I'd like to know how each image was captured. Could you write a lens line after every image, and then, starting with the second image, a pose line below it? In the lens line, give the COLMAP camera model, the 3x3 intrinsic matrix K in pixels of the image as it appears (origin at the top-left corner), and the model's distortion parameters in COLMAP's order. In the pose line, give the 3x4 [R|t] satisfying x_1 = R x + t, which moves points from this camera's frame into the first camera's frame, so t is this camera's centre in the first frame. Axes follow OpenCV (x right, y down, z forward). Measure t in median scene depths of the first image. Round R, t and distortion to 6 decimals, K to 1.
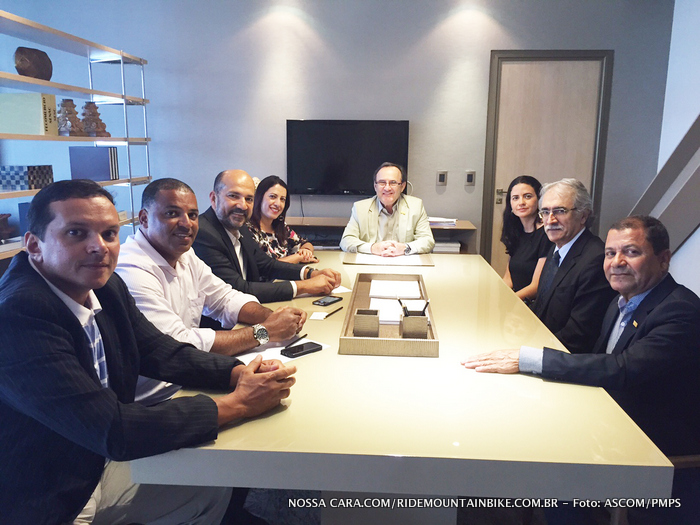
lens RADIAL K [[597.7, 0, 350.0], [0, 597.7, 262.5], [0, 0, 1]] dist [0.070593, -0.121316]
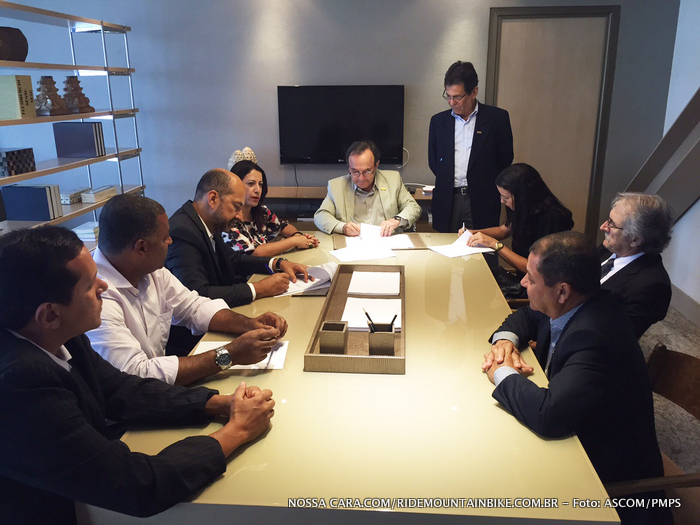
lens RADIAL K [[597.7, 0, 350.0], [0, 597.7, 262.5], [0, 0, 1]] dist [0.070593, -0.121316]
pose [[0.999670, -0.011346, -0.023067, 0.038574], [0.013418, 0.995693, 0.091734, -0.054054], [0.021927, -0.092013, 0.995516, 0.017117]]
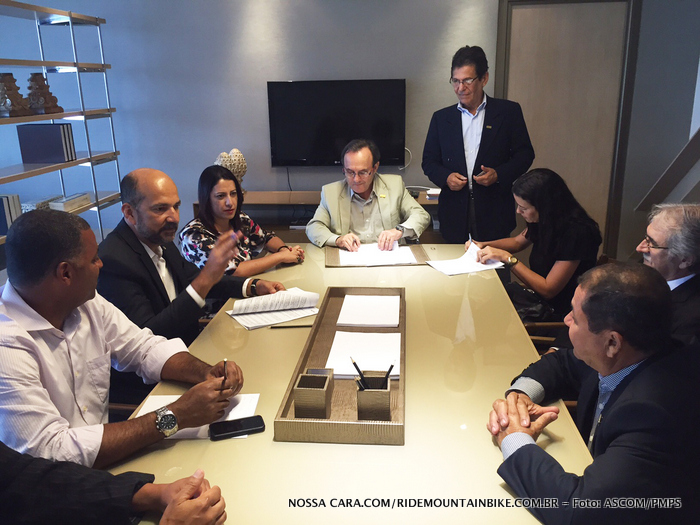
lens RADIAL K [[597.7, 0, 350.0], [0, 597.7, 262.5], [0, 0, 1]] dist [0.070593, -0.121316]
pose [[0.999260, -0.020858, -0.032330, 0.050874], [0.023827, 0.995253, 0.094363, -0.068039], [0.030208, -0.095064, 0.995013, 0.122573]]
